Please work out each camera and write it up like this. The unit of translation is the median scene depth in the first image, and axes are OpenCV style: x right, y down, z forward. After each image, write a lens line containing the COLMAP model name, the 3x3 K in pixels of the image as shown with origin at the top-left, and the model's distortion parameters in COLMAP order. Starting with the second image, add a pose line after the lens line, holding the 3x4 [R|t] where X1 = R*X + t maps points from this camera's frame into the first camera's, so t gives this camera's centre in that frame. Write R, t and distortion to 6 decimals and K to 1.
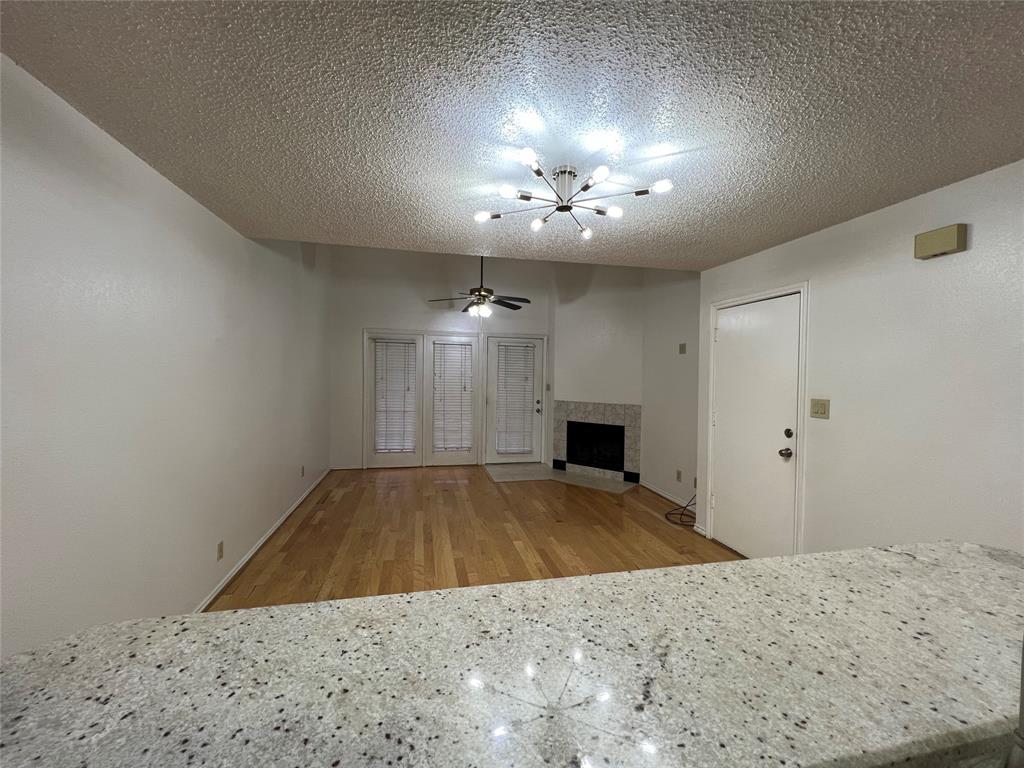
lens RADIAL K [[411.2, 0, 512.6], [0, 411.2, 382.3], [0, 0, 1]] dist [0.002968, -0.000047]
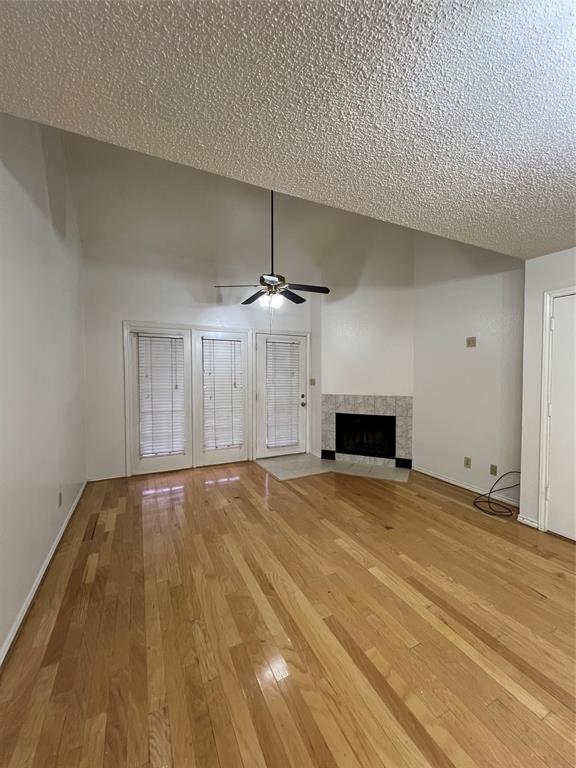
lens RADIAL K [[307.9, 0, 290.9], [0, 307.9, 382.4], [0, 0, 1]] dist [-0.001694, 0.000243]
pose [[0.971280, -0.023447, 0.236780, -0.202305], [0.020349, 0.999672, 0.015521, -0.000364], [-0.237067, -0.010257, 0.971439, 0.313491]]
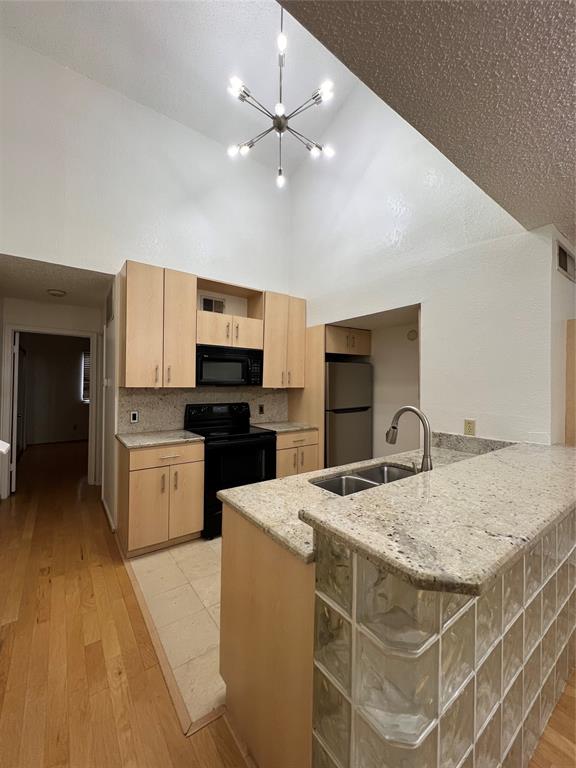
lens RADIAL K [[307.9, 0, 289.3], [0, 307.9, 383.3], [0, 0, 1]] dist [-0.001694, 0.000243]
pose [[-0.913793, -0.031447, -0.404961, 0.336760], [-0.041742, 0.998990, 0.016616, 0.010156], [0.404030, 0.032088, -0.914183, 0.286877]]
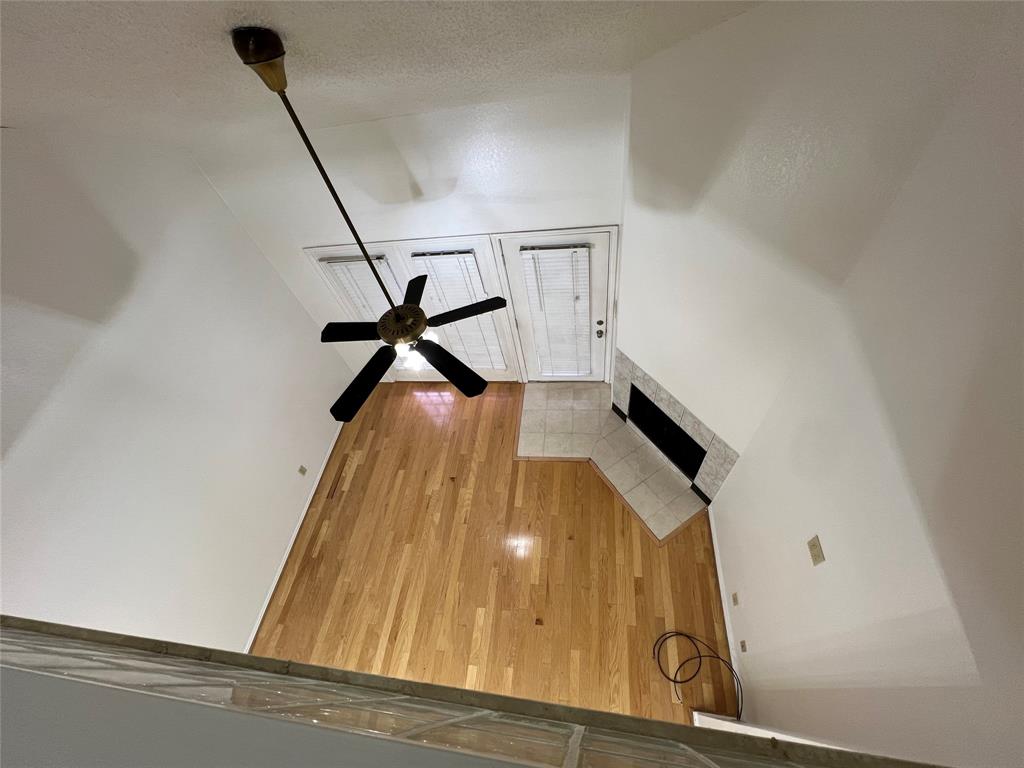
lens RADIAL K [[410.5, 0, 511.6], [0, 410.5, 384.0], [0, 0, 1]] dist [-0.001694, 0.000243]
pose [[0.926553, 0.171235, -0.334930, 0.211929], [0.166702, 0.611259, 0.773675, -0.518229], [0.337209, -0.772684, 0.537819, 0.726874]]
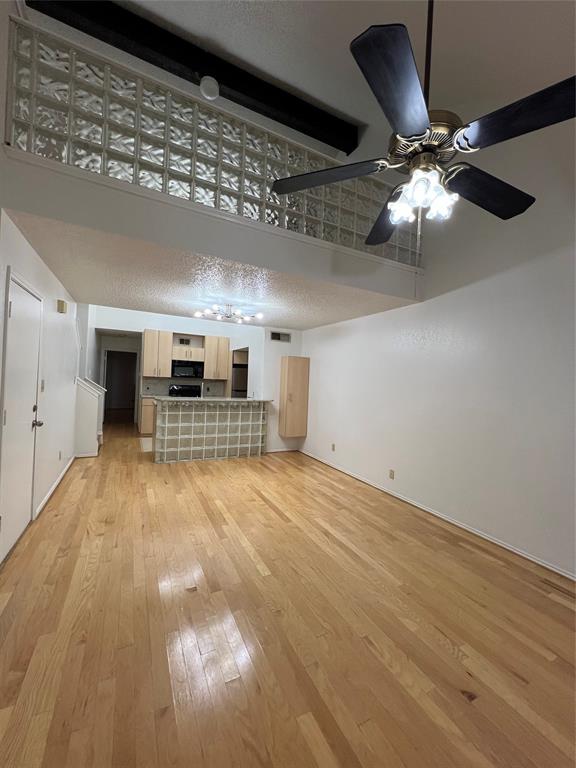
lens RADIAL K [[307.9, 0, 291.2], [0, 307.9, 380.2], [0, 0, 1]] dist [-0.001694, 0.000243]
pose [[-0.965418, -0.060816, -0.253513, 0.084349], [-0.068464, 0.997423, 0.021449, -0.021268], [0.251555, 0.038064, -0.967094, 1.218995]]
